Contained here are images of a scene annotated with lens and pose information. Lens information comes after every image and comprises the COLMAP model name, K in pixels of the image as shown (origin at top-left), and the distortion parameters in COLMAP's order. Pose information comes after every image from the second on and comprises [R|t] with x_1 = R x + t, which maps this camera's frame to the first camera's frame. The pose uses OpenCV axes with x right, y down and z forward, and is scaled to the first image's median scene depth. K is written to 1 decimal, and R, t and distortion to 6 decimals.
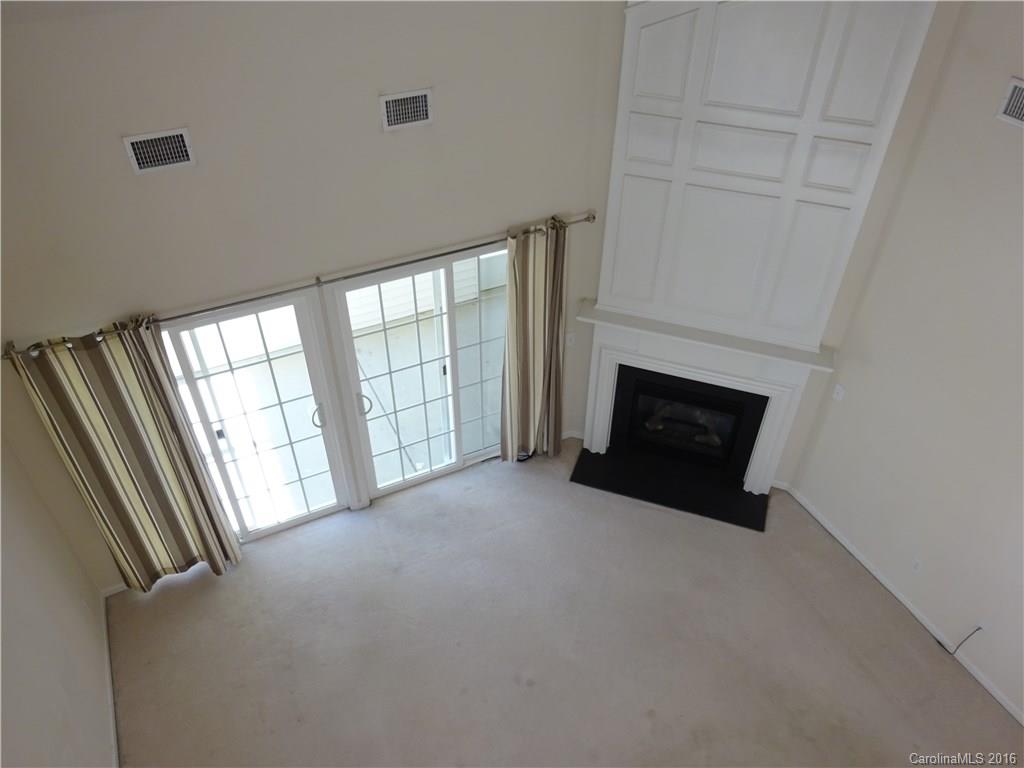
lens RADIAL K [[739.0, 0, 511.6], [0, 739.0, 387.2], [0, 0, 1]] dist [0.005214, -0.010443]
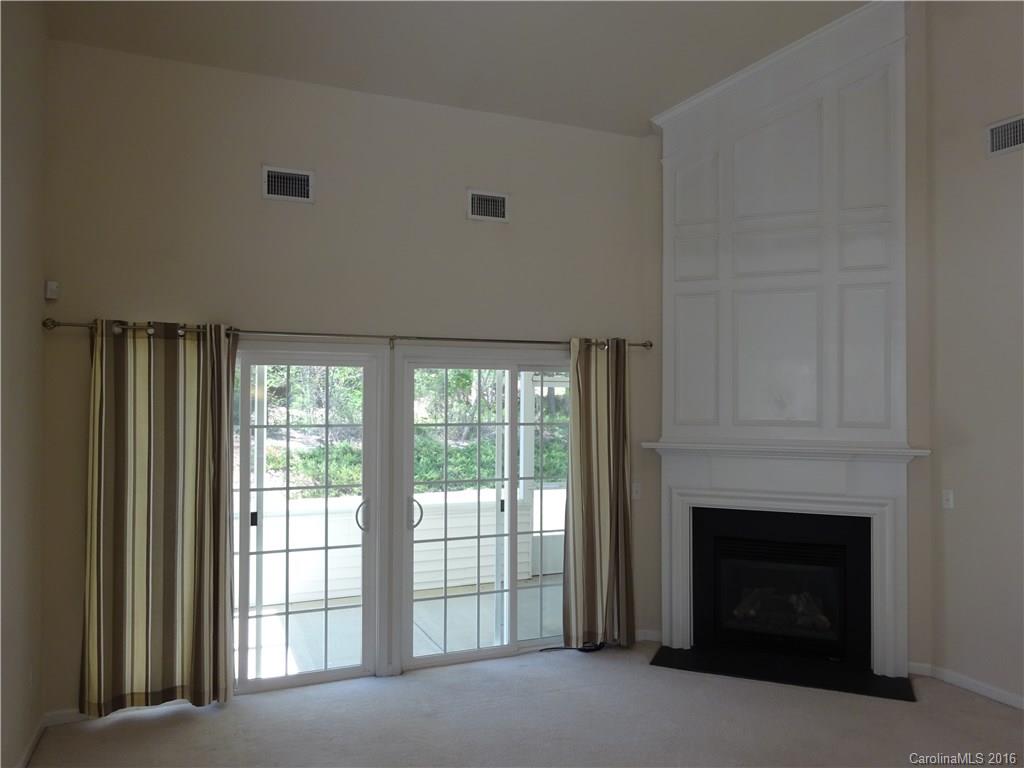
lens RADIAL K [[739.0, 0, 513.0], [0, 739.0, 387.2], [0, 0, 1]] dist [0.005214, -0.010443]
pose [[0.998662, -0.004642, -0.051495, -0.030681], [-0.030278, 0.754804, -0.655251, 0.491933], [0.041910, 0.655934, 0.753654, 0.218707]]
